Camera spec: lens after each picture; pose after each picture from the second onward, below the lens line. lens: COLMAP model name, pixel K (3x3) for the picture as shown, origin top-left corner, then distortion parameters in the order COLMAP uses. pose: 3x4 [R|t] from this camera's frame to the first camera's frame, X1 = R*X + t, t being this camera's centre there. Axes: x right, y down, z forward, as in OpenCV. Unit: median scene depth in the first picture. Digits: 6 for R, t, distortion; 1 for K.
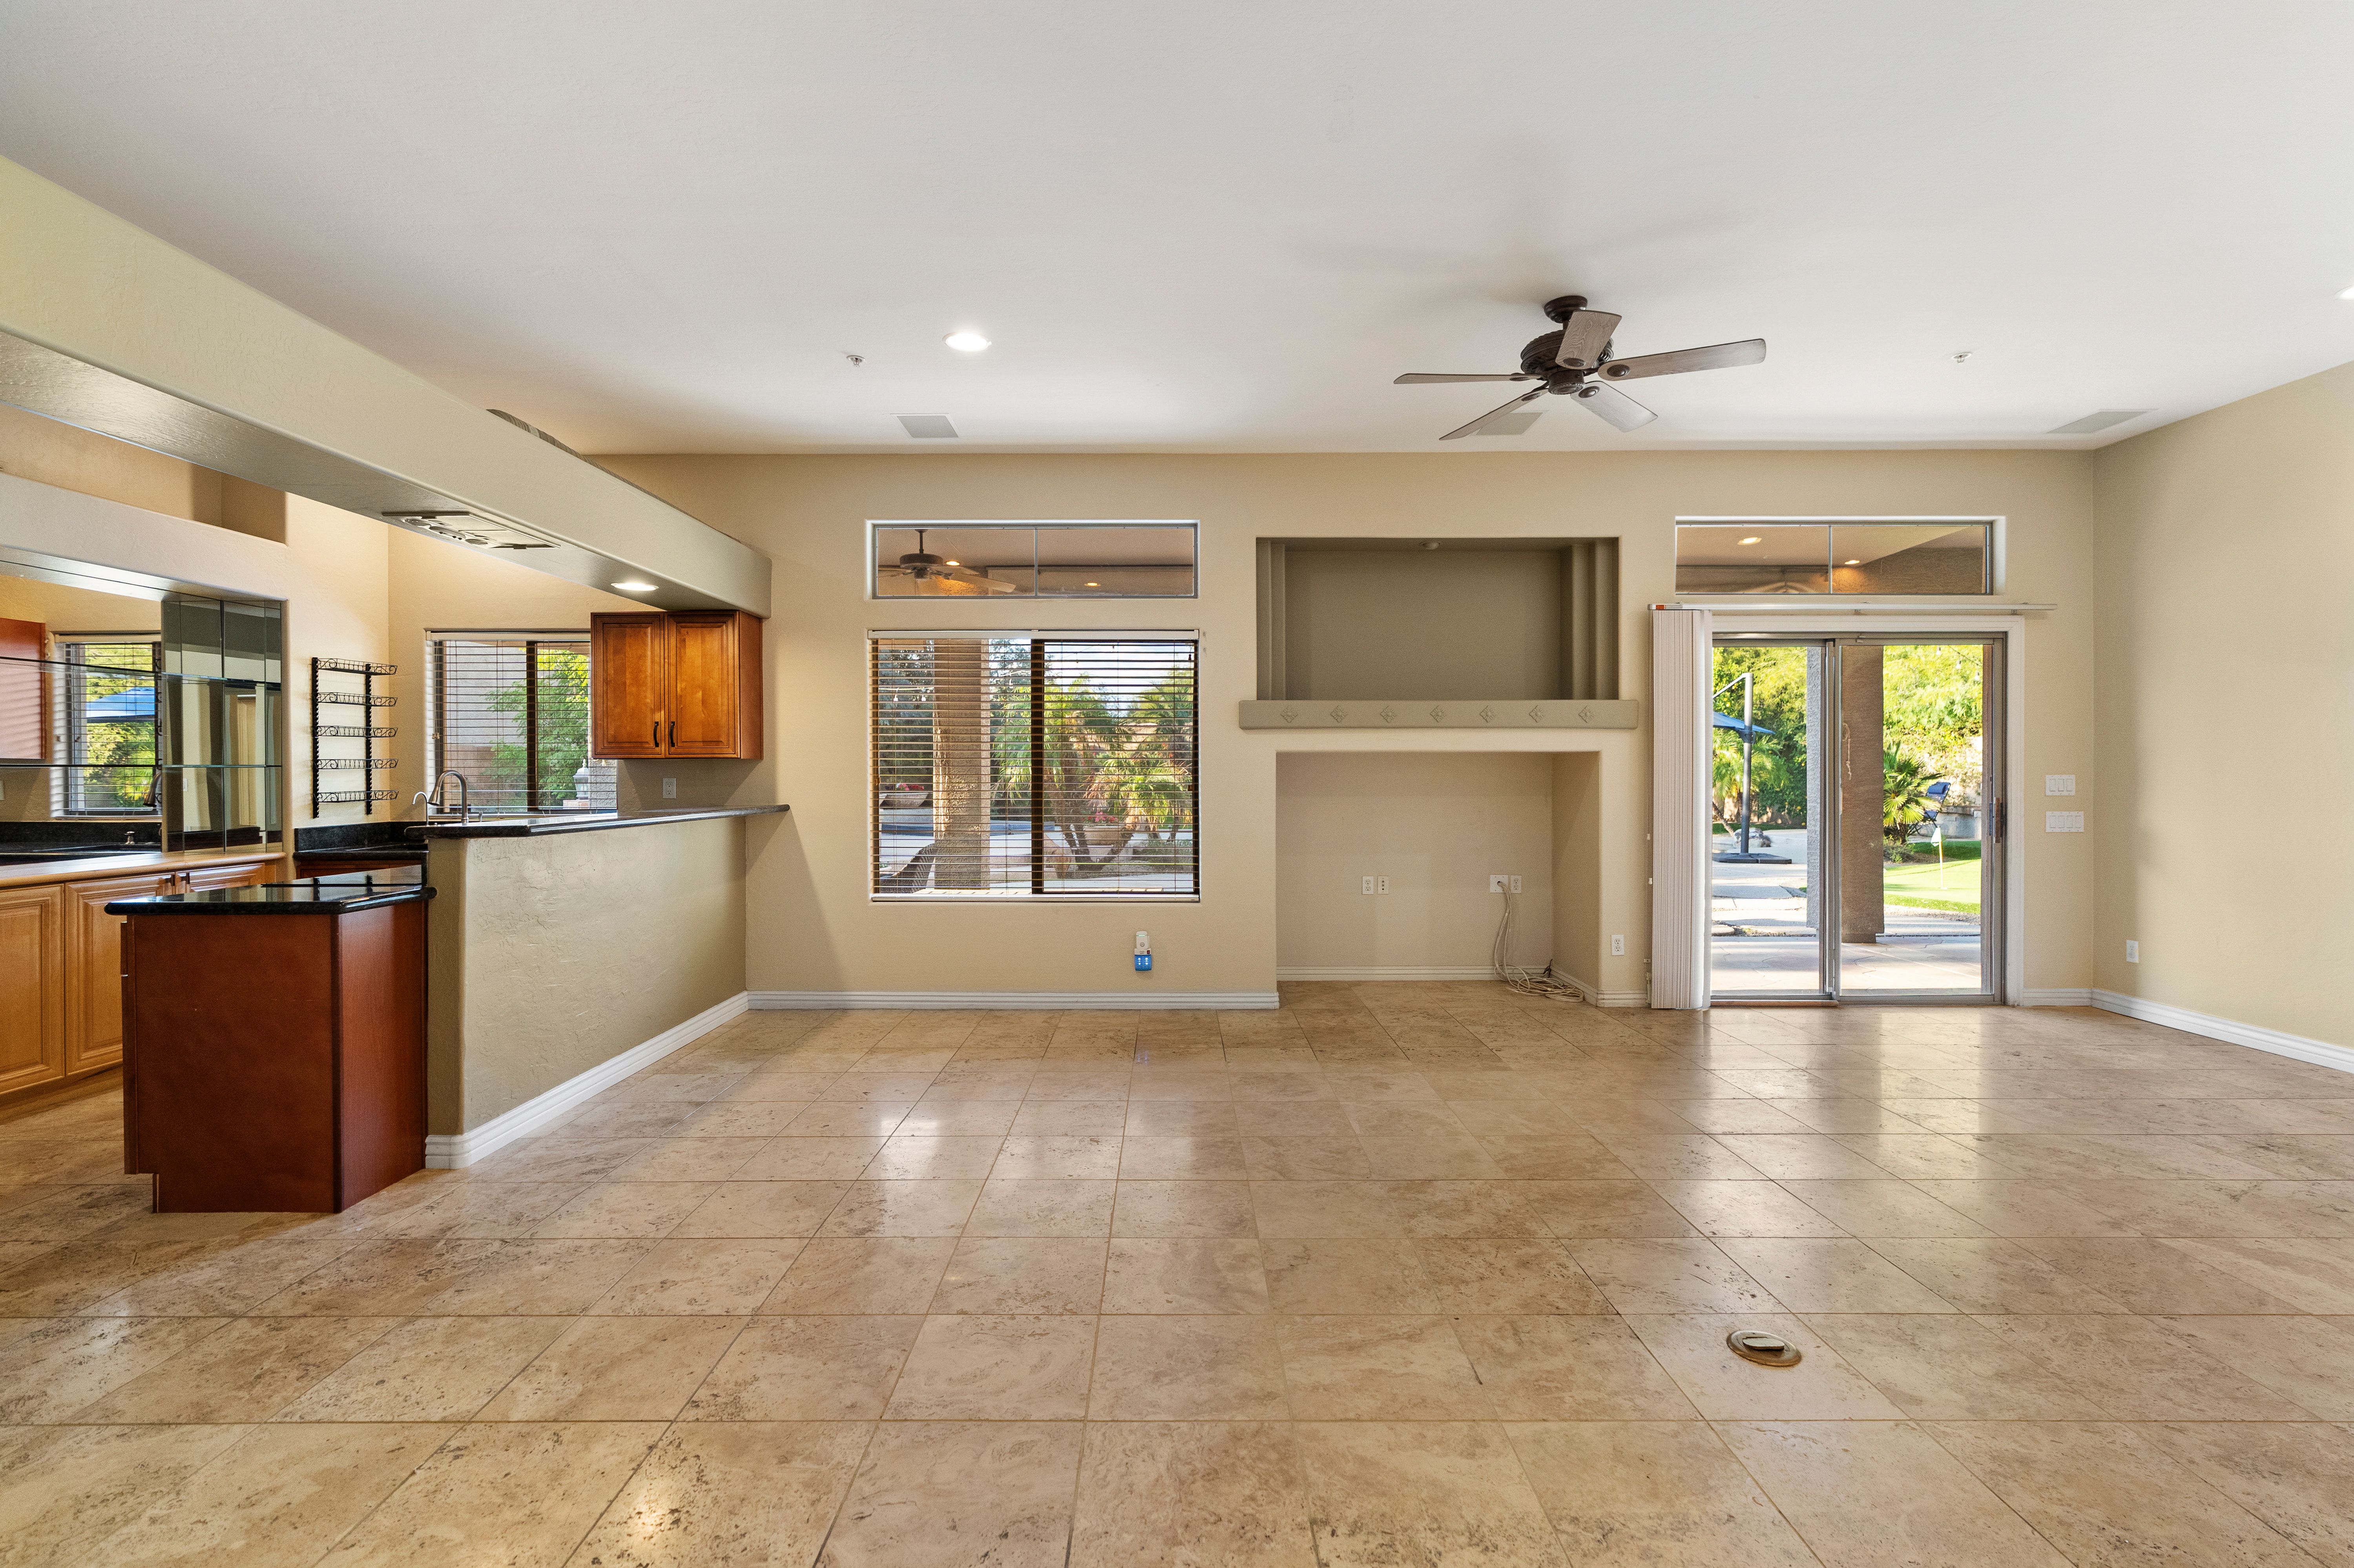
lens RADIAL K [[1077.0, 0, 1177.0], [0, 1077.0, 784.0], [0, 0, 1]] dist [-0.000403, -0.000133]
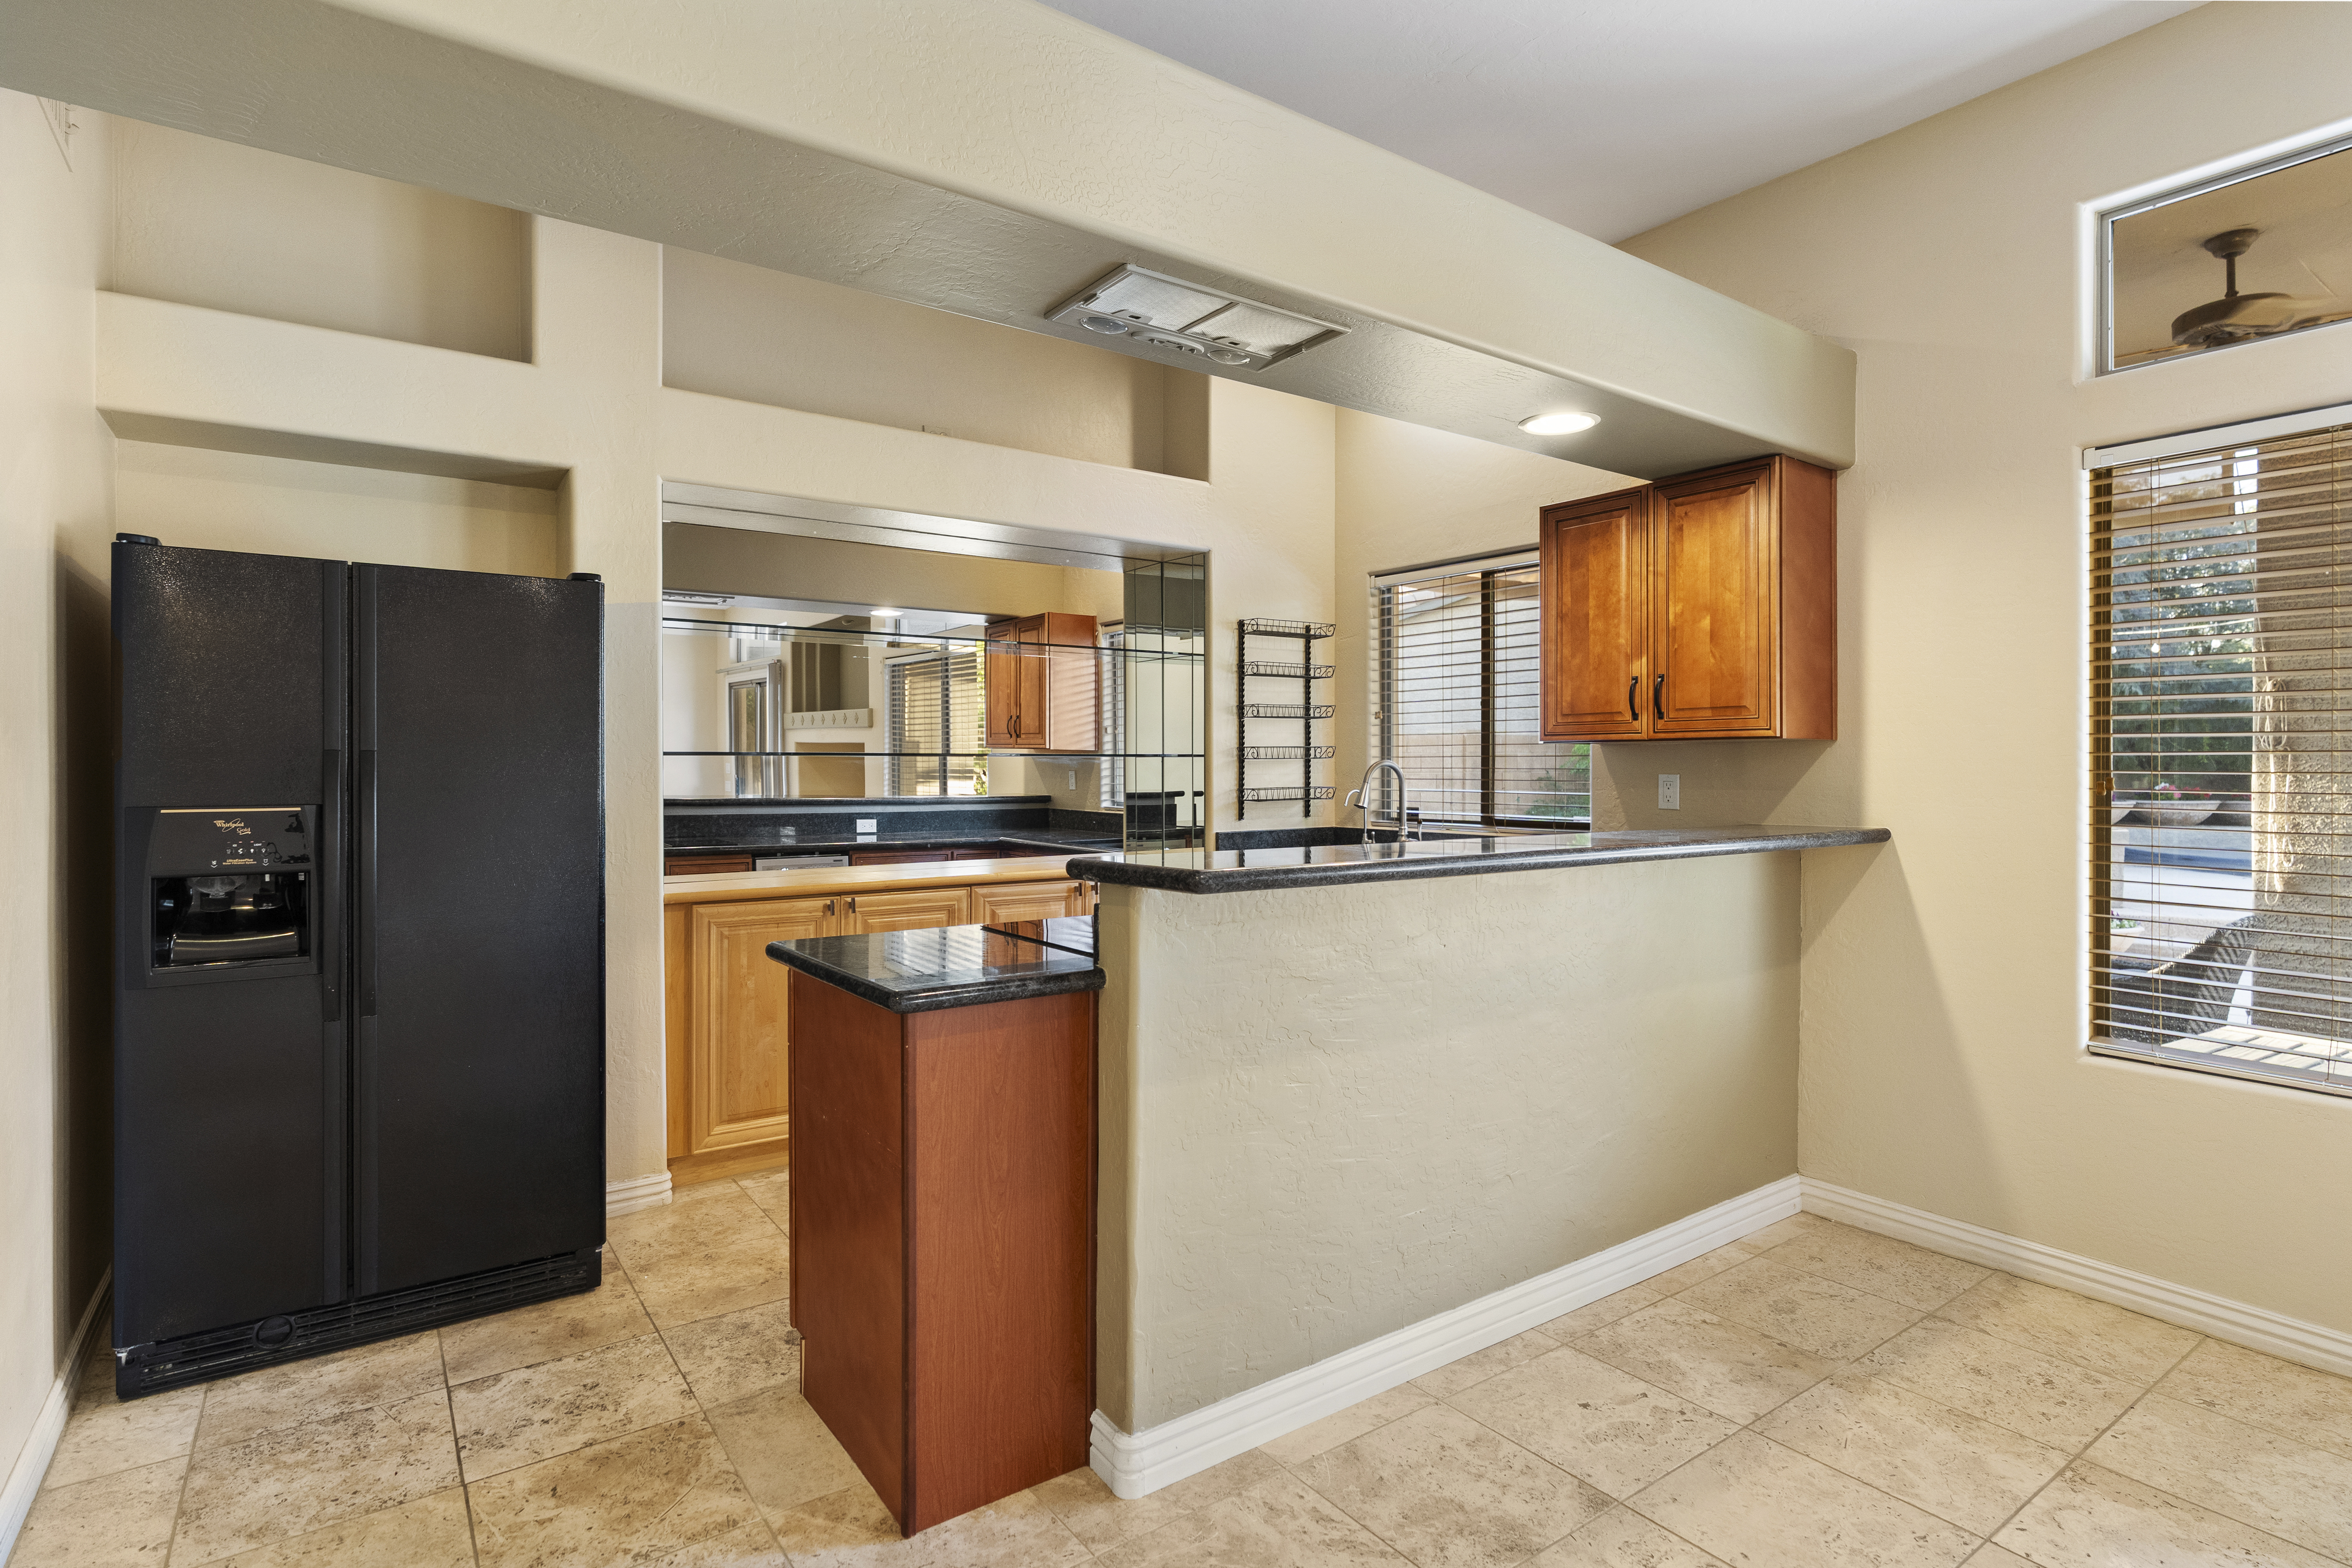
lens RADIAL K [[1166.4, 0, 1167.9], [0, 1166.4, 767.0], [0, 0, 1]] dist [-0.006121, 0.000487]
pose [[0.574214, 0.004826, -0.818691, -0.115229], [-0.012376, 0.999920, -0.002786, -0.004610], [0.818612, 0.011732, 0.574228, 0.436658]]
